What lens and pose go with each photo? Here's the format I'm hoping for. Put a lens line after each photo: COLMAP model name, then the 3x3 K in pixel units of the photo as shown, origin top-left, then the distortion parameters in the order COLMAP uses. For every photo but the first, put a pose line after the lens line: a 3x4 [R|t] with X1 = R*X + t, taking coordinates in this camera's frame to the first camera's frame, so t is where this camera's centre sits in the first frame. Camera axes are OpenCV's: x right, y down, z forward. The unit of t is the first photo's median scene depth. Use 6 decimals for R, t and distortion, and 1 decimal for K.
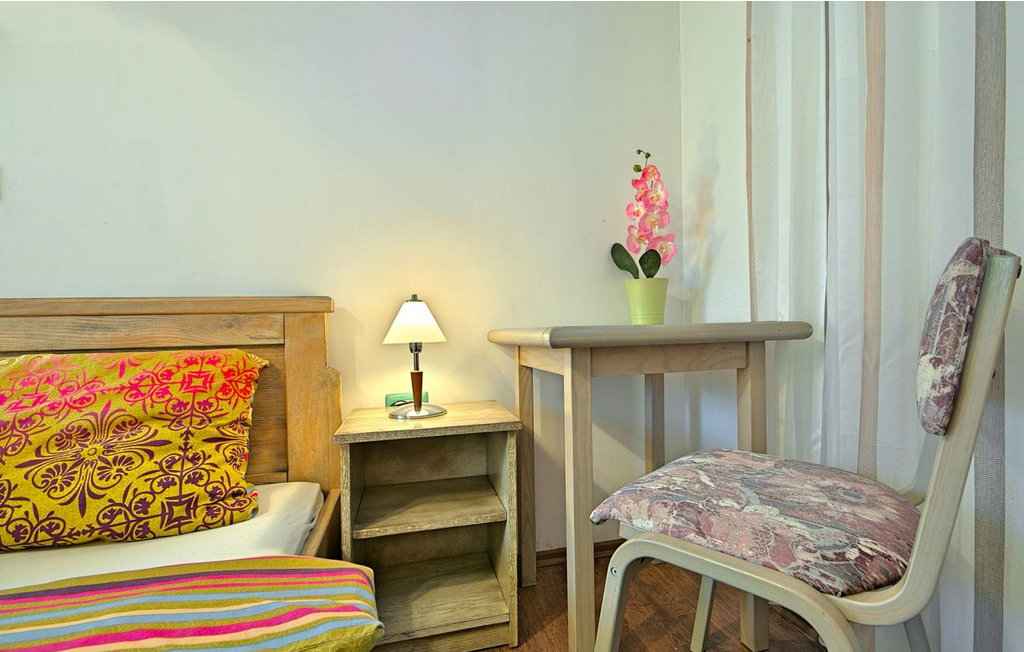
lens RADIAL K [[495.5, 0, 527.1], [0, 495.5, 343.9], [0, 0, 1]] dist [0.005693, -0.002126]
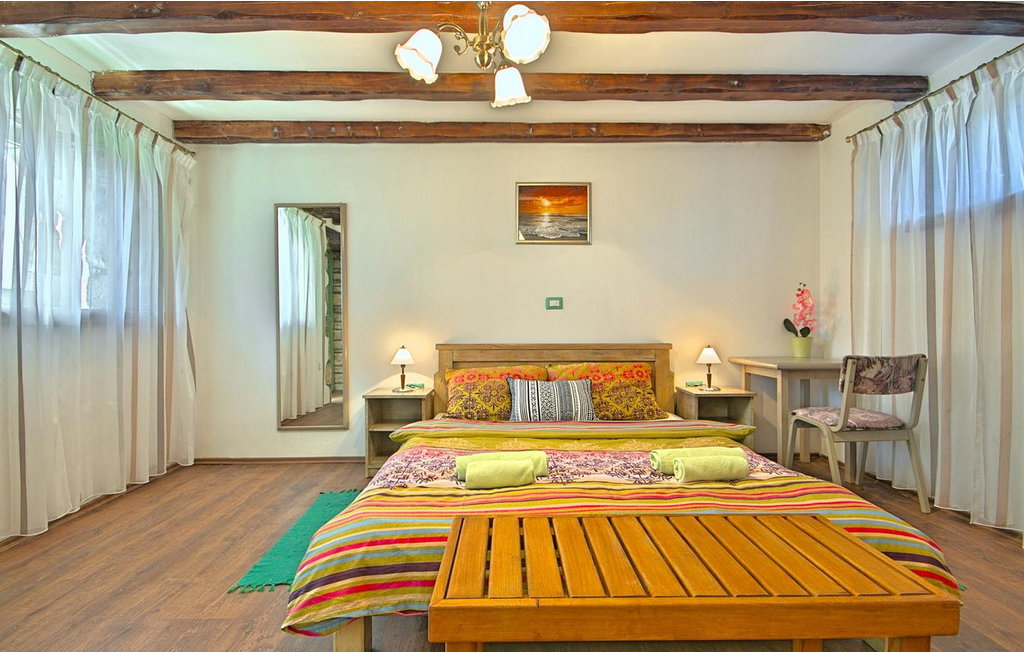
lens RADIAL K [[495.5, 0, 501.7], [0, 495.5, 324.0], [0, 0, 1]] dist [0.005693, -0.002126]
pose [[0.971131, 0.026696, -0.237046, -0.601599], [-0.033036, 0.999194, -0.022813, -0.101330], [0.236246, 0.029986, 0.971230, -1.651227]]
